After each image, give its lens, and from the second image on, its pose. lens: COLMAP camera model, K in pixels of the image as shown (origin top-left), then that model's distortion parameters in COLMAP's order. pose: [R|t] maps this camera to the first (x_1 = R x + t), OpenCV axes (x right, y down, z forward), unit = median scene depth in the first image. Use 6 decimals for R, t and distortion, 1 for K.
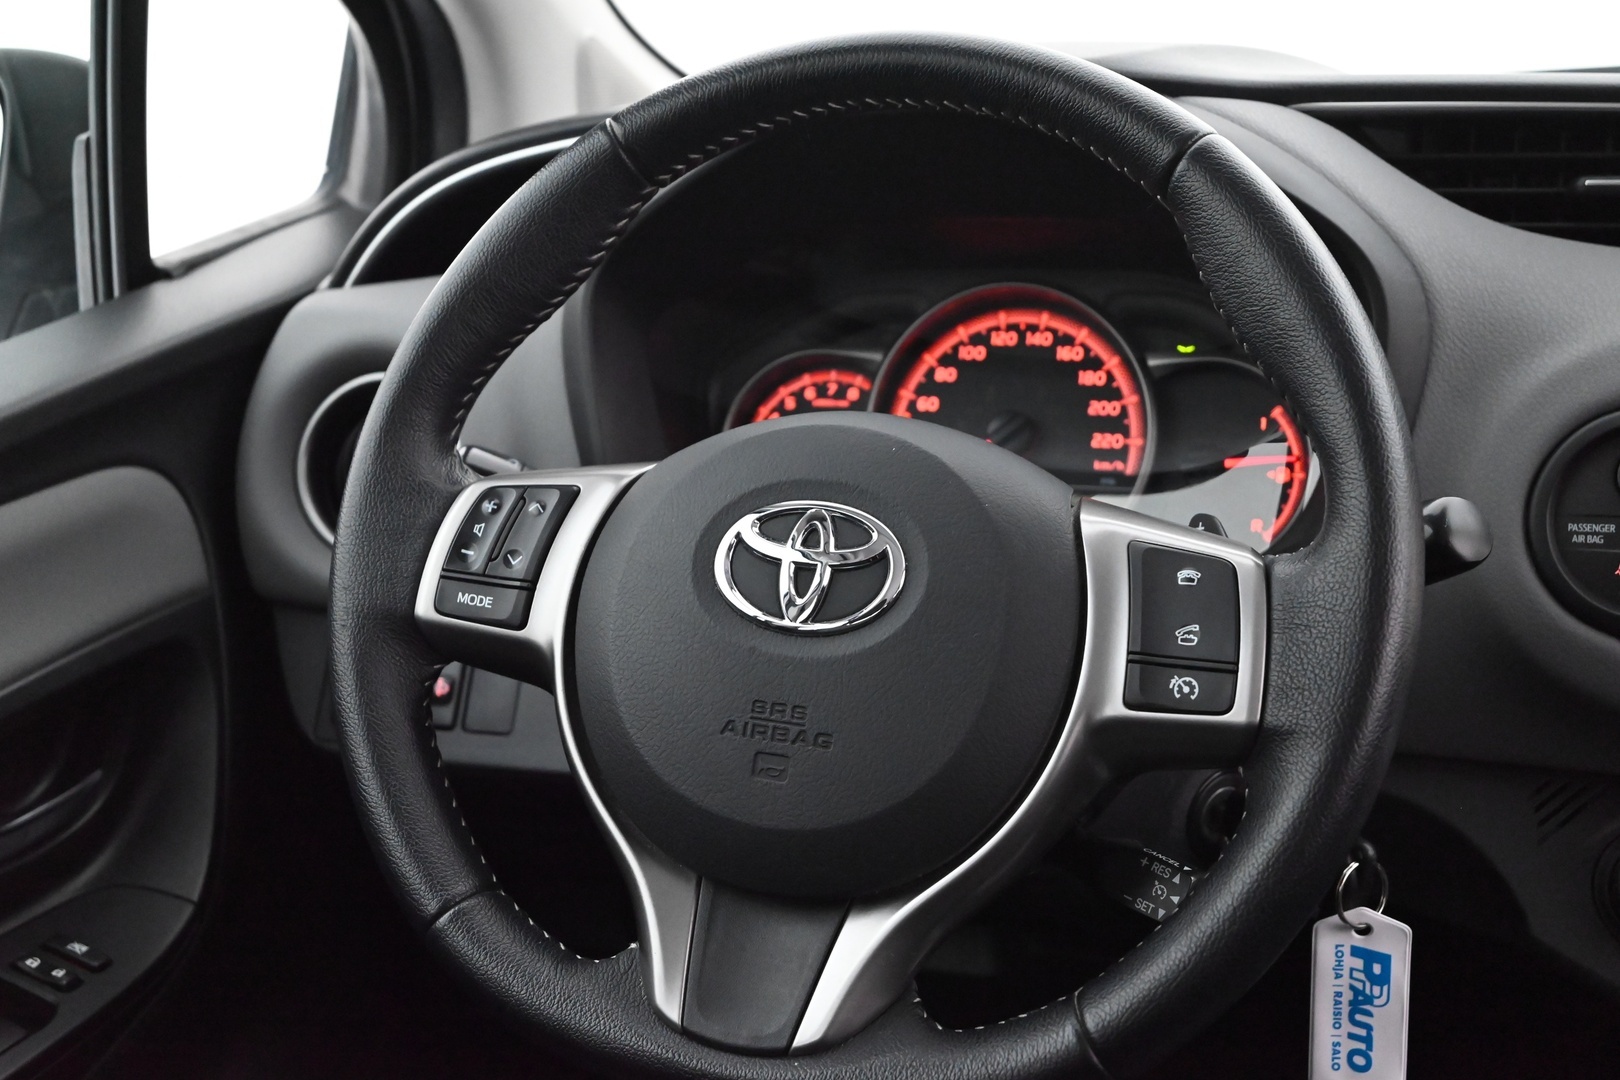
lens RADIAL K [[2090.3, 0, 810.0], [0, 2090.3, 540.0], [0, 0, 1]] dist [0.008054, 0.003954]
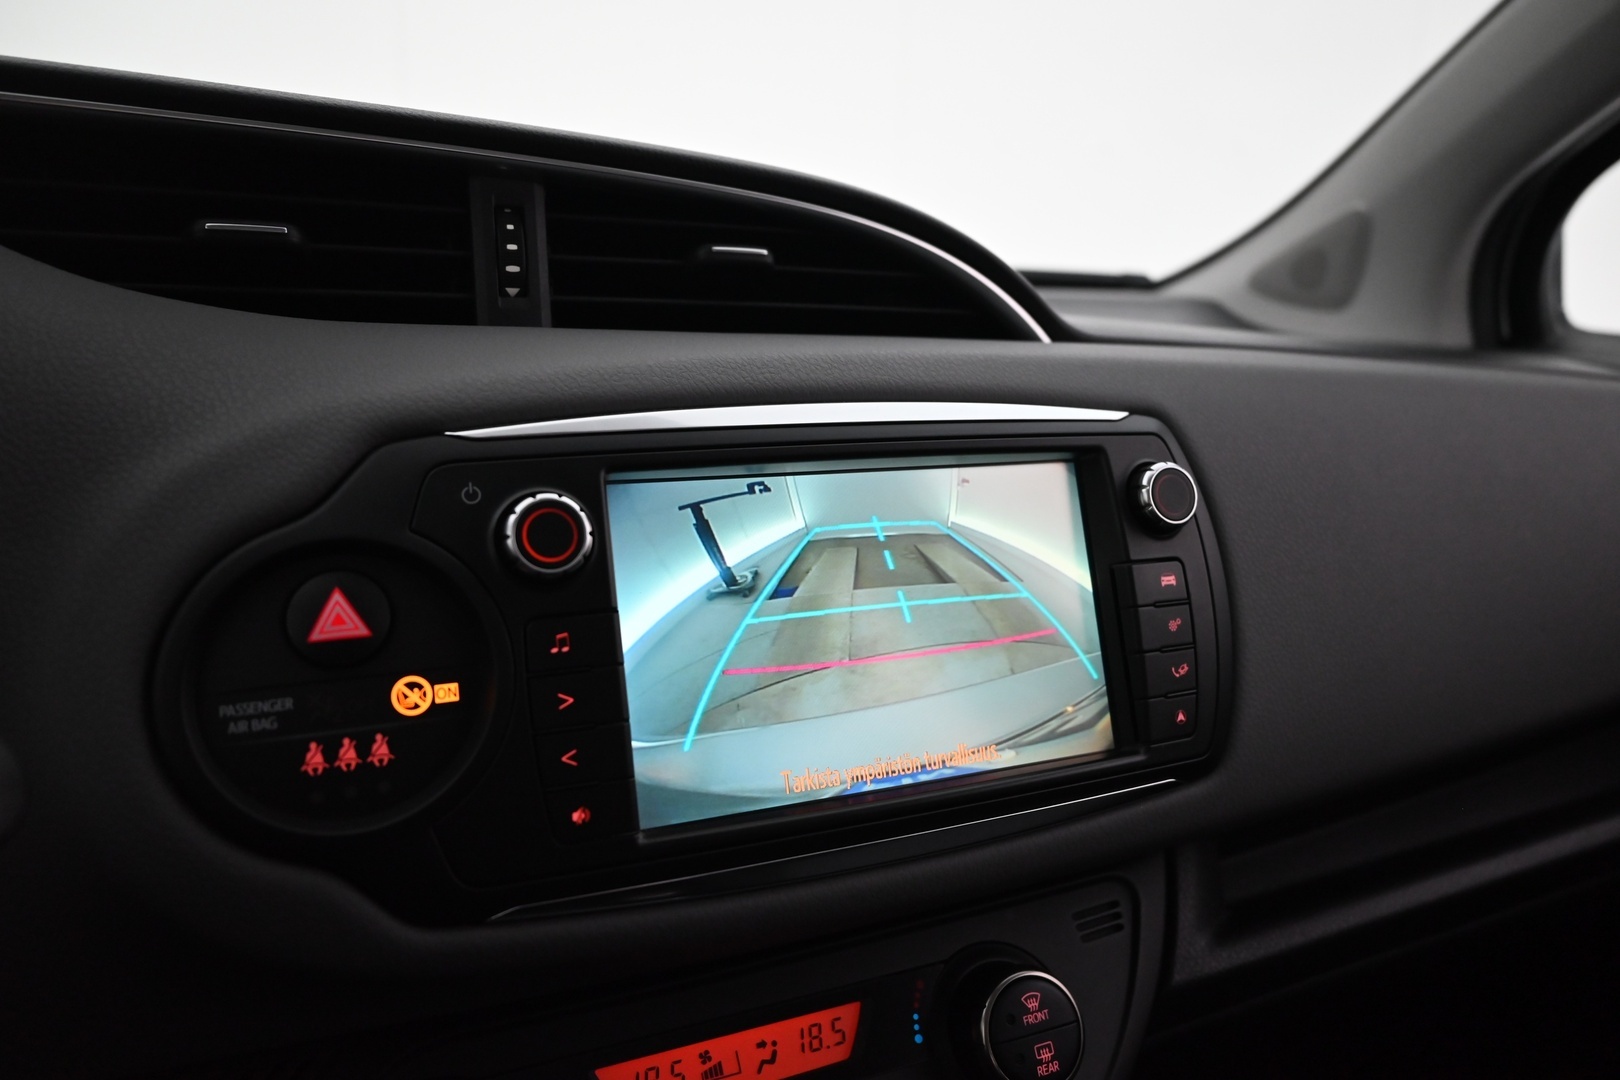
lens RADIAL K [[1099.6, 0, 813.0], [0, 1099.6, 541.1], [0, 0, 1]] dist [0.002320, 0.002176]
pose [[0.732095, -0.089610, 0.675283, 0.272443], [0.134051, 0.990878, -0.013839, -0.029494], [-0.667883, 0.100654, 0.737429, 0.622097]]
